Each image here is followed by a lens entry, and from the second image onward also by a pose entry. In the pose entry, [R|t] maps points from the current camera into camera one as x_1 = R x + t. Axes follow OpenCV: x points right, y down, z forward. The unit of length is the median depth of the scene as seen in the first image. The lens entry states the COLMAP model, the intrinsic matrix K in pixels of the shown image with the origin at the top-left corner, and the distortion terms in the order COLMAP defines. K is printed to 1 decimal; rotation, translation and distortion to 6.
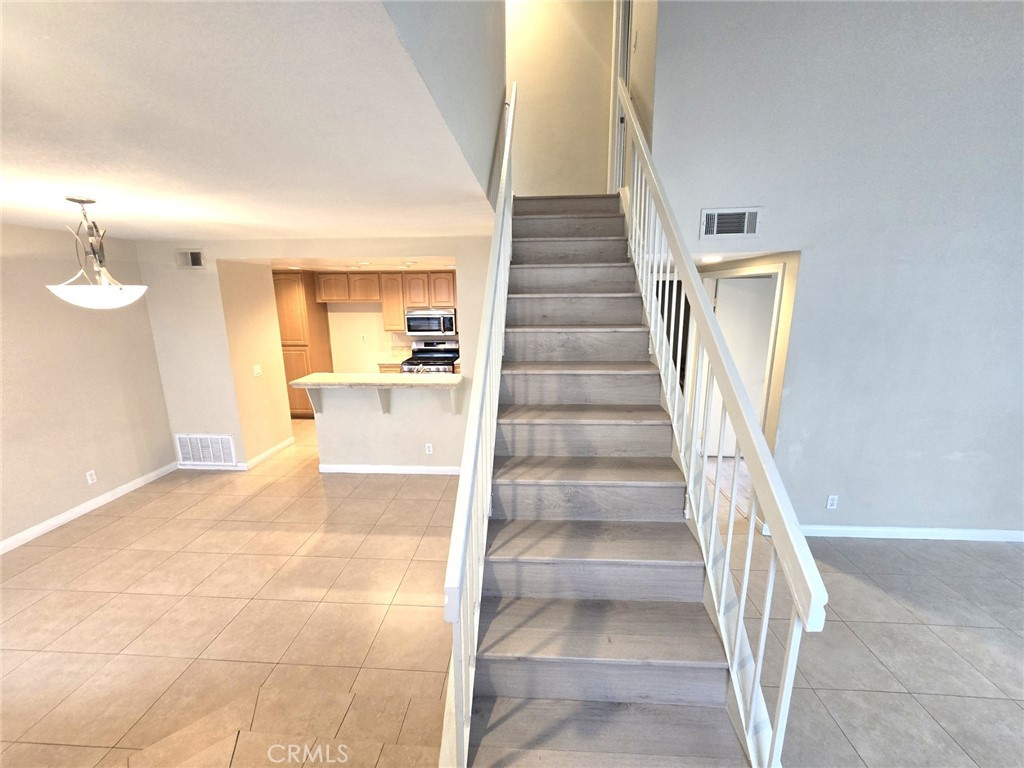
lens RADIAL K [[419.3, 0, 515.1], [0, 419.3, 385.5], [0, 0, 1]] dist [-0.005656, 0.001992]
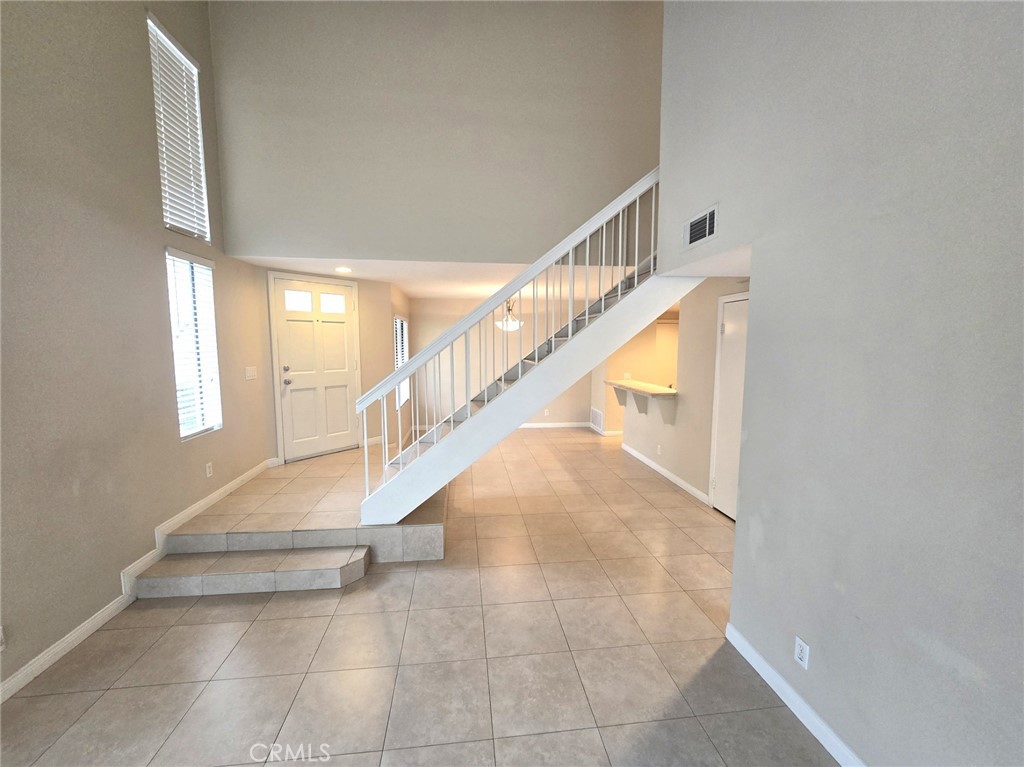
lens RADIAL K [[419.3, 0, 507.5], [0, 419.3, 385.6], [0, 0, 1]] dist [-0.005656, 0.001992]
pose [[0.164019, 0.108173, -0.980508, 1.372980], [-0.215373, 0.973917, 0.071418, -0.034442], [0.962659, 0.199462, 0.183039, 0.500158]]
